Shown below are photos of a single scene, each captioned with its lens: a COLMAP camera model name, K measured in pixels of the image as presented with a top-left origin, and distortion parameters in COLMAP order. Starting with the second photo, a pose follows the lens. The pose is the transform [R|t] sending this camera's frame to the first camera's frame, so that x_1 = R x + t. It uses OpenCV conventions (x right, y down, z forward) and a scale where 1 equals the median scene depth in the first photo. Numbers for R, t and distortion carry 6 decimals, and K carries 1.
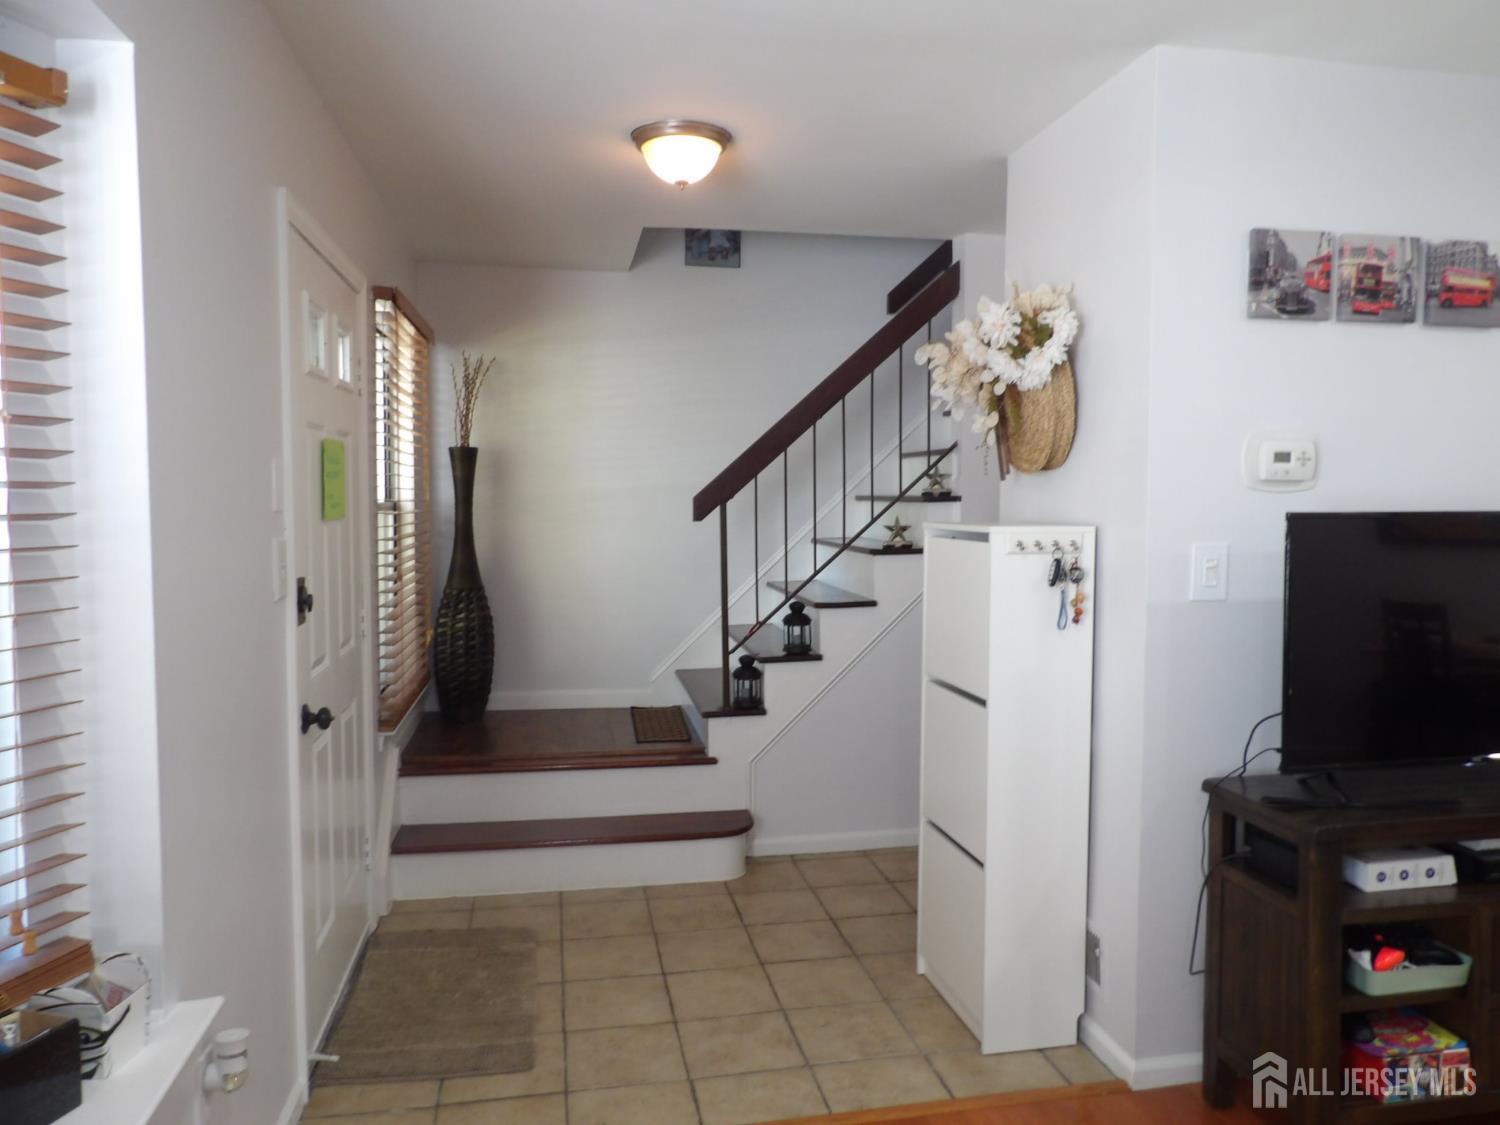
lens RADIAL K [[1073.8, 0, 750.0], [0, 1073.8, 562.5], [0, 0, 1]] dist [-0.031024, 0.032463]
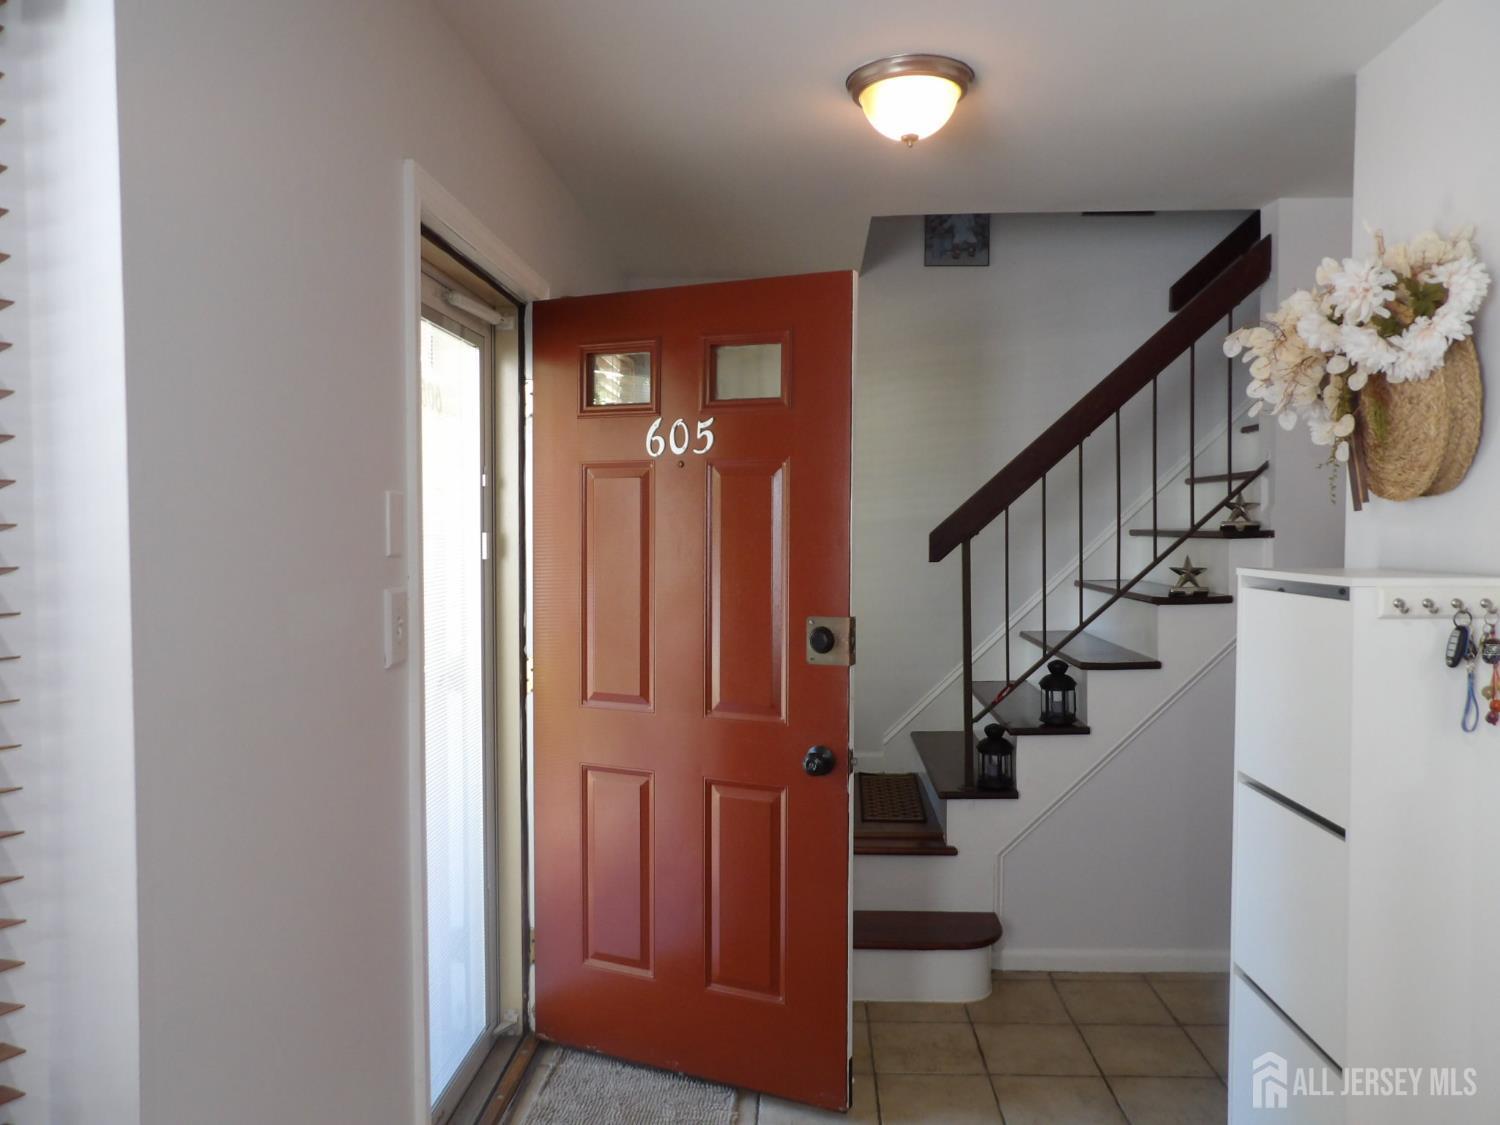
lens RADIAL K [[1073.8, 0, 750.0], [0, 1073.8, 562.5], [0, 0, 1]] dist [-0.031024, 0.032463]
pose [[0.973105, 0.003880, -0.230327, 0.003833], [-0.010734, 0.999536, -0.028511, -0.014440], [0.230110, 0.030216, 0.972695, 0.177784]]
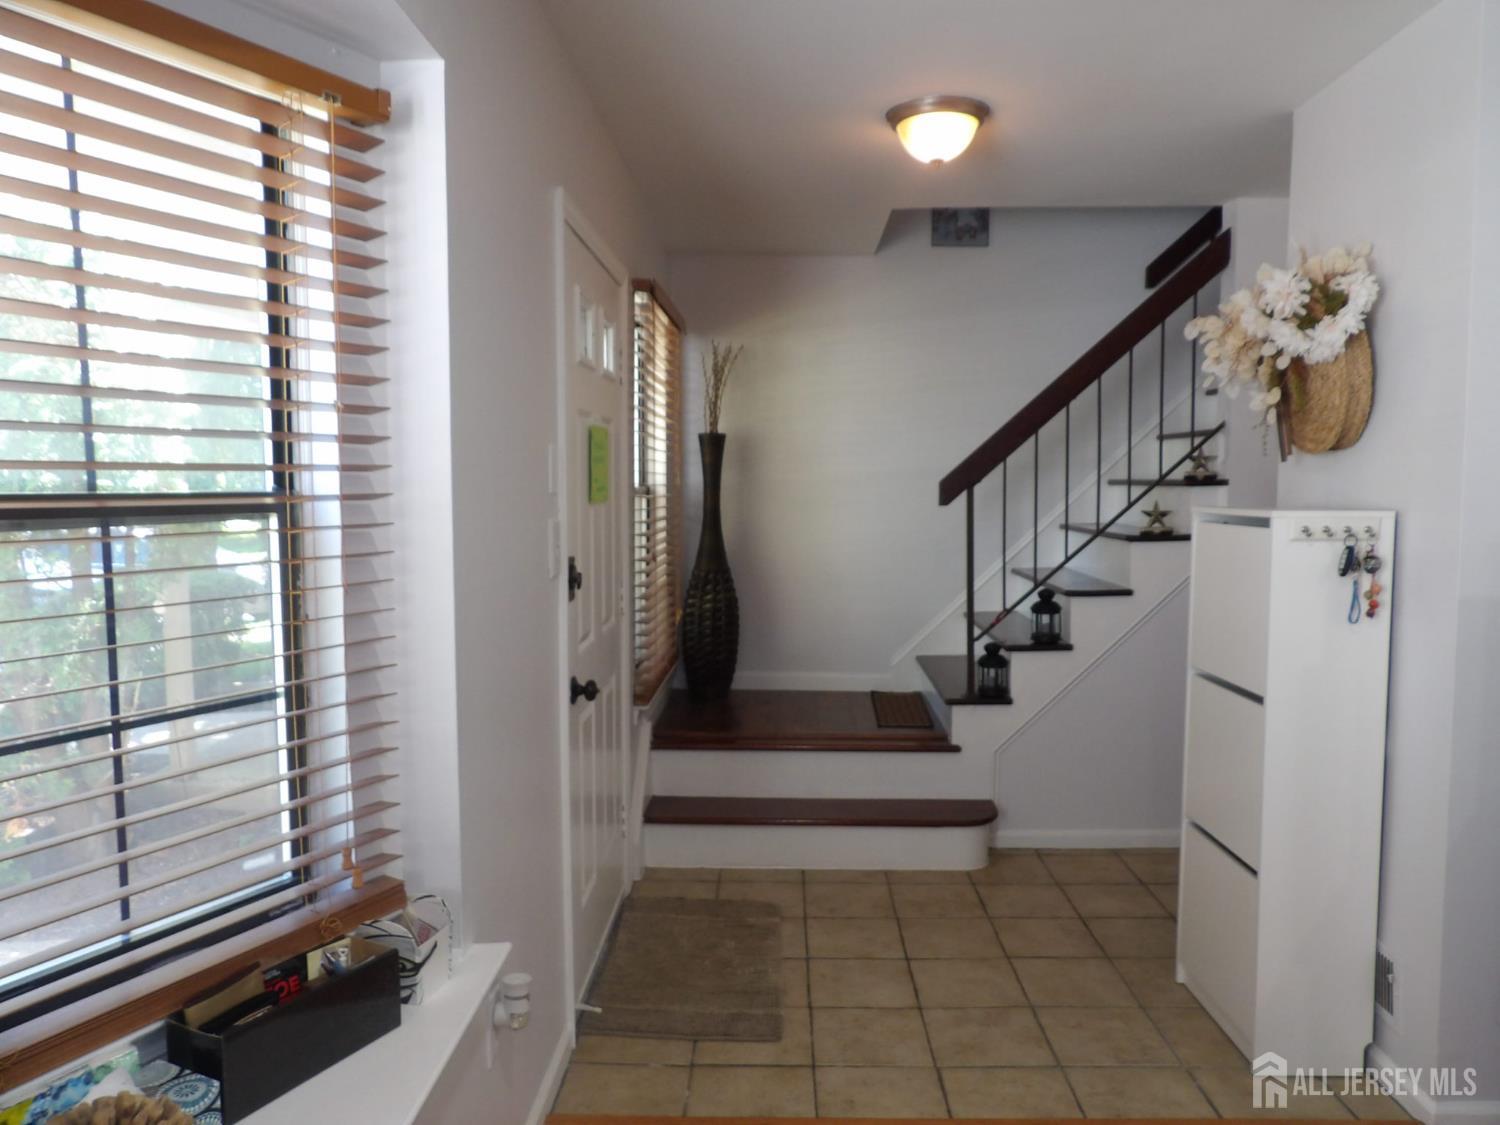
lens RADIAL K [[1073.8, 0, 750.0], [0, 1073.8, 562.5], [0, 0, 1]] dist [-0.031024, 0.032463]
pose [[0.977416, 0.013491, -0.210894, -0.016345], [-0.010859, 0.999848, 0.013634, 0.002488], [0.211046, -0.011036, 0.977414, -0.001504]]
